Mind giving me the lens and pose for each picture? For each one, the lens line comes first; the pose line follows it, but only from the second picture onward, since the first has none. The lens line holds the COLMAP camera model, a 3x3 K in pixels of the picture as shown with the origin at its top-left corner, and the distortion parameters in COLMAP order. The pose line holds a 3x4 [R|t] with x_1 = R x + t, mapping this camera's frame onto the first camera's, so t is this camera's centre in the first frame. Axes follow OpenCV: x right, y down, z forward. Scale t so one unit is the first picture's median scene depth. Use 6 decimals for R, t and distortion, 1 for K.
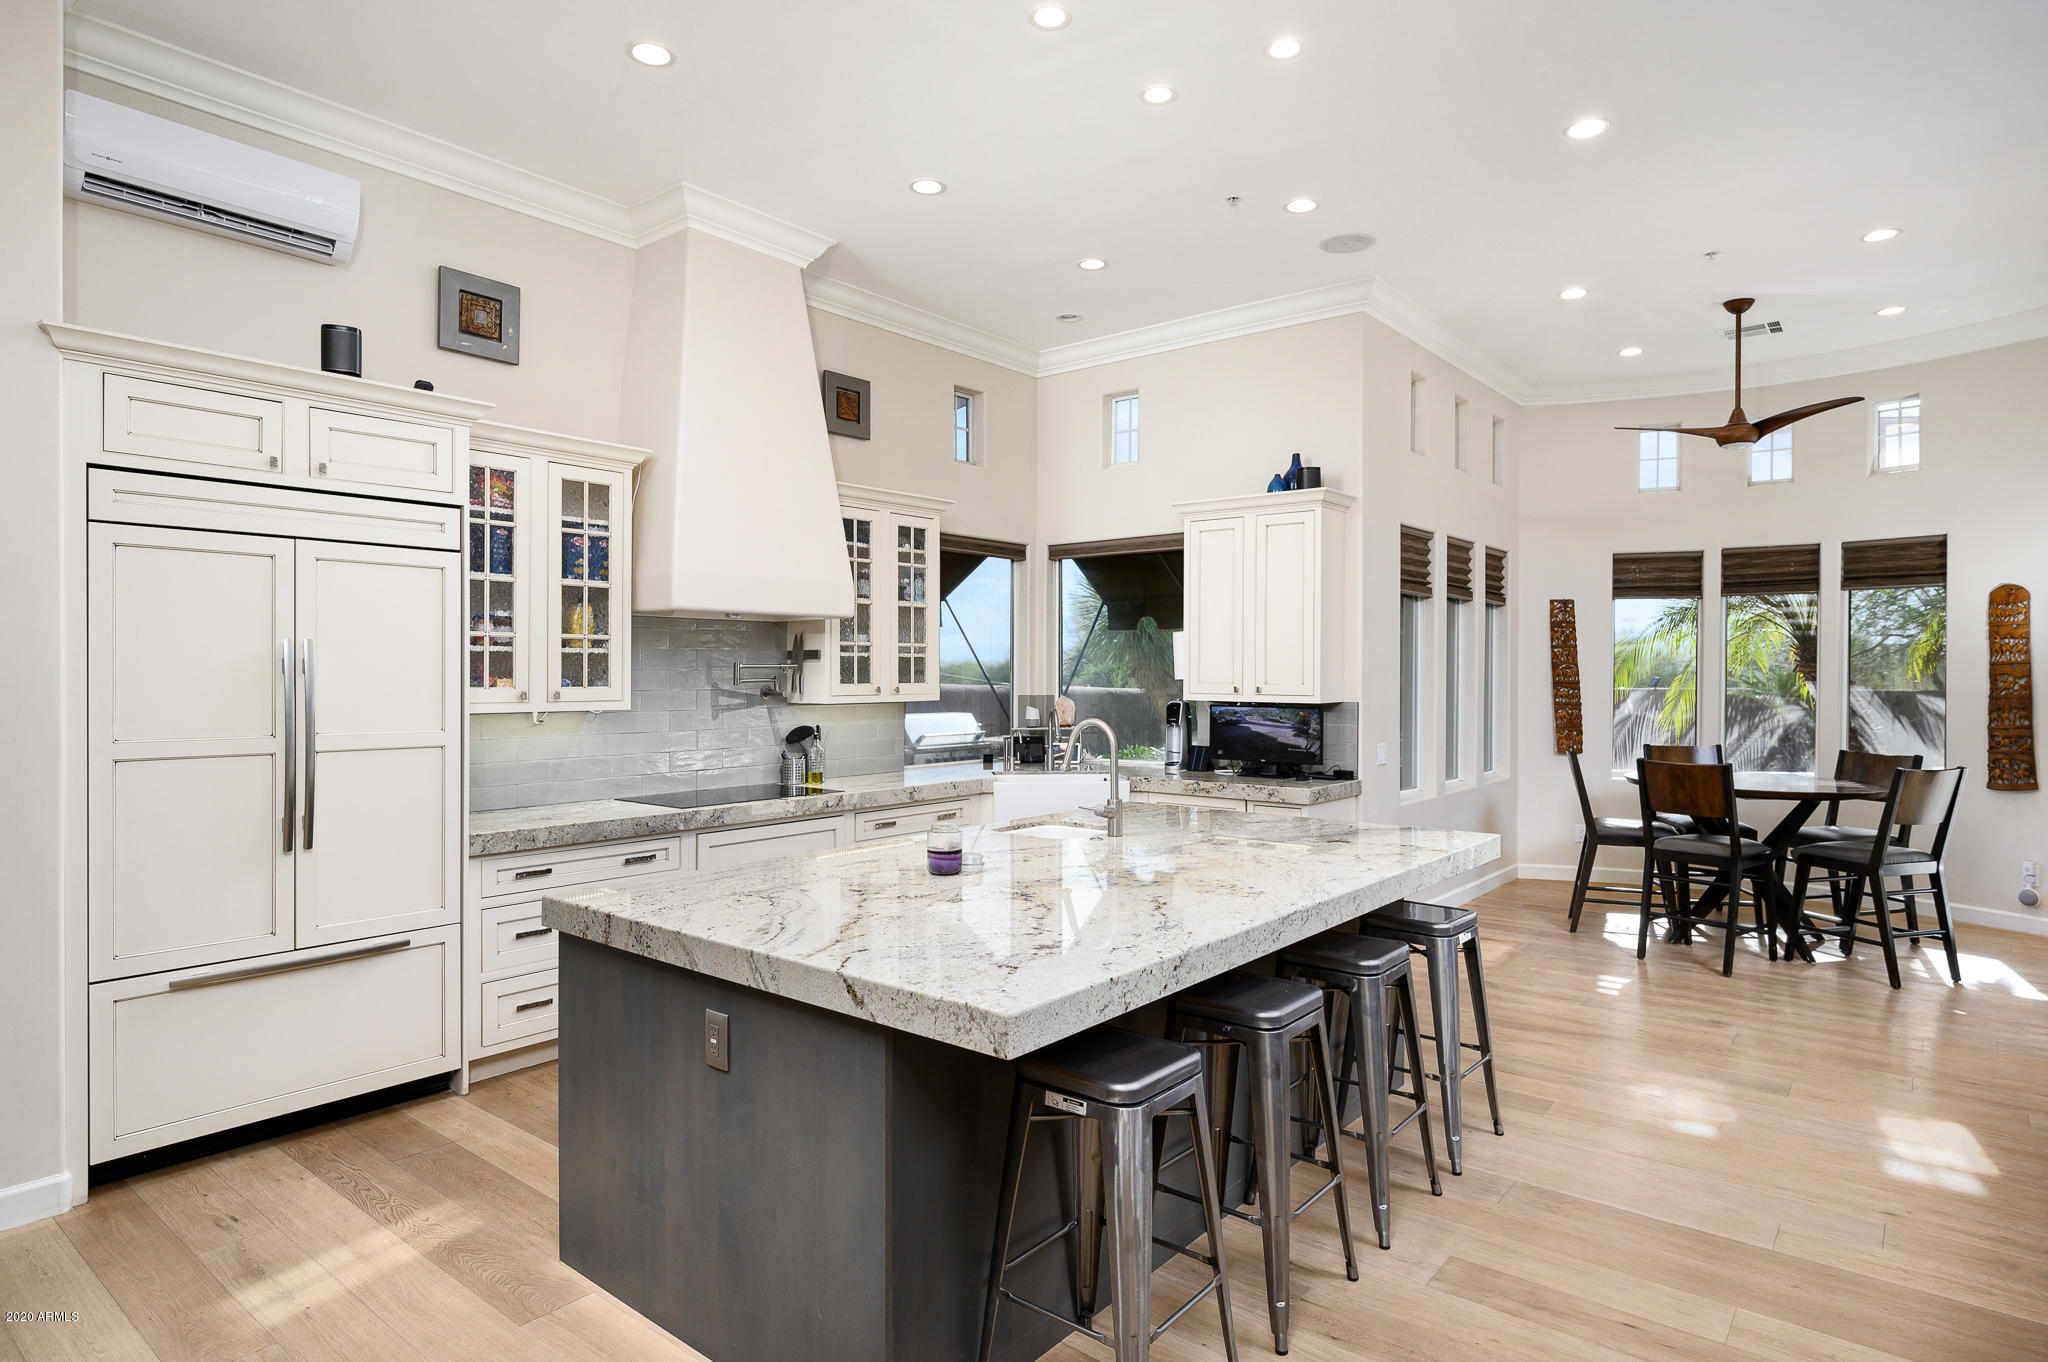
lens RADIAL K [[1126.3, 0, 1016.0], [0, 1126.3, 682.2], [0, 0, 1]] dist [0.001643, -0.000396]
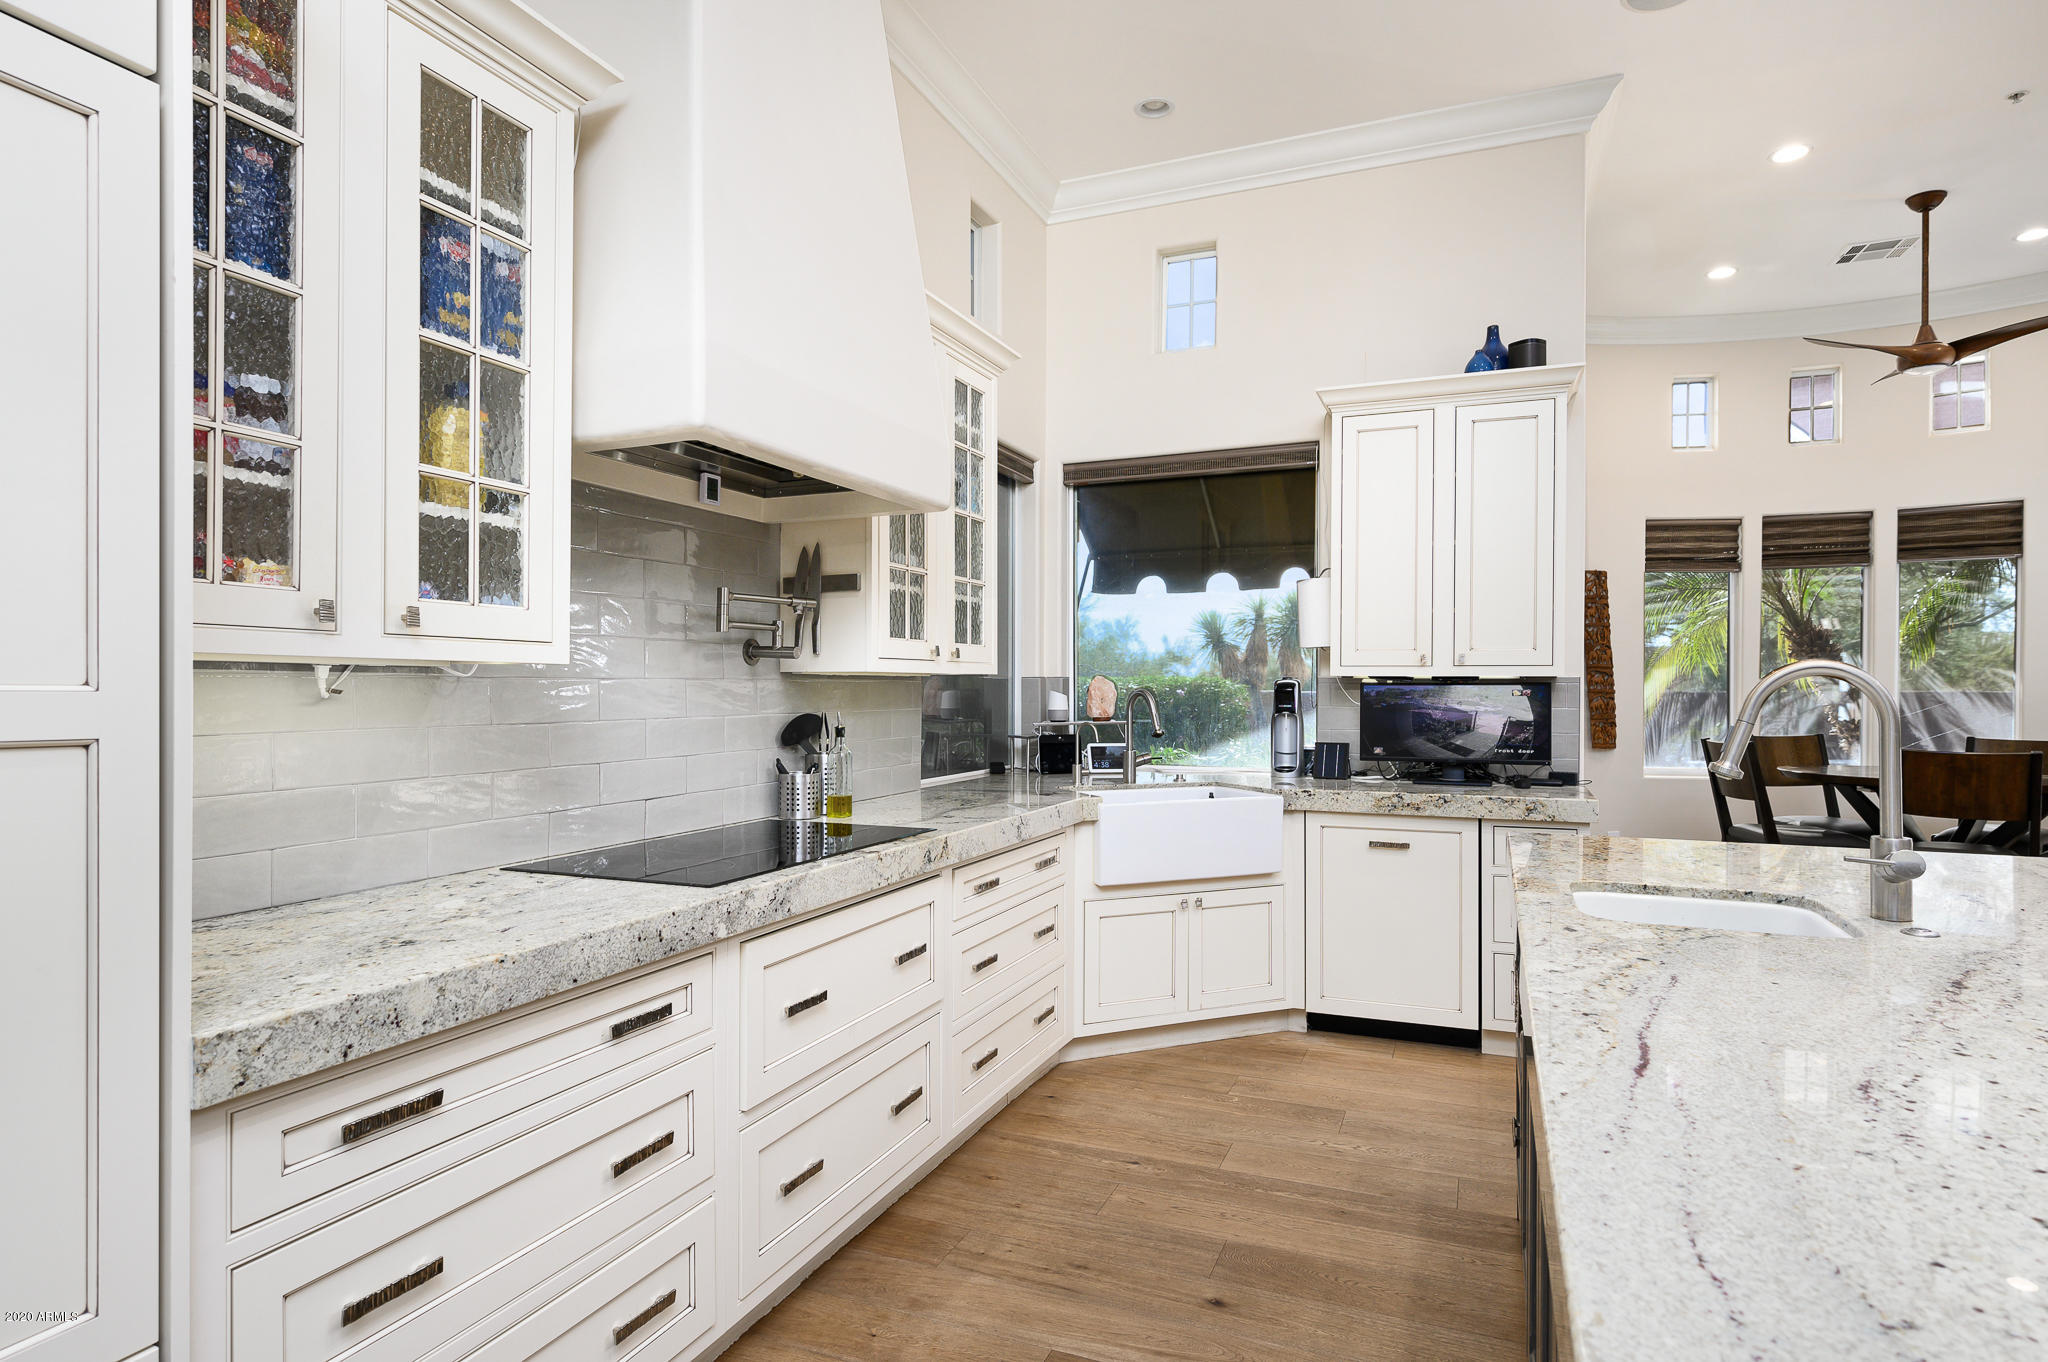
lens RADIAL K [[1110.1, 0, 1033.0], [0, 1110.1, 691.5], [0, 0, 1]] dist [-0.005114, 0.001775]
pose [[0.961525, -0.001572, 0.274713, -0.238675], [0.002531, 0.999992, -0.003135, 0.030587], [-0.274706, 0.003710, 0.961521, 0.446410]]
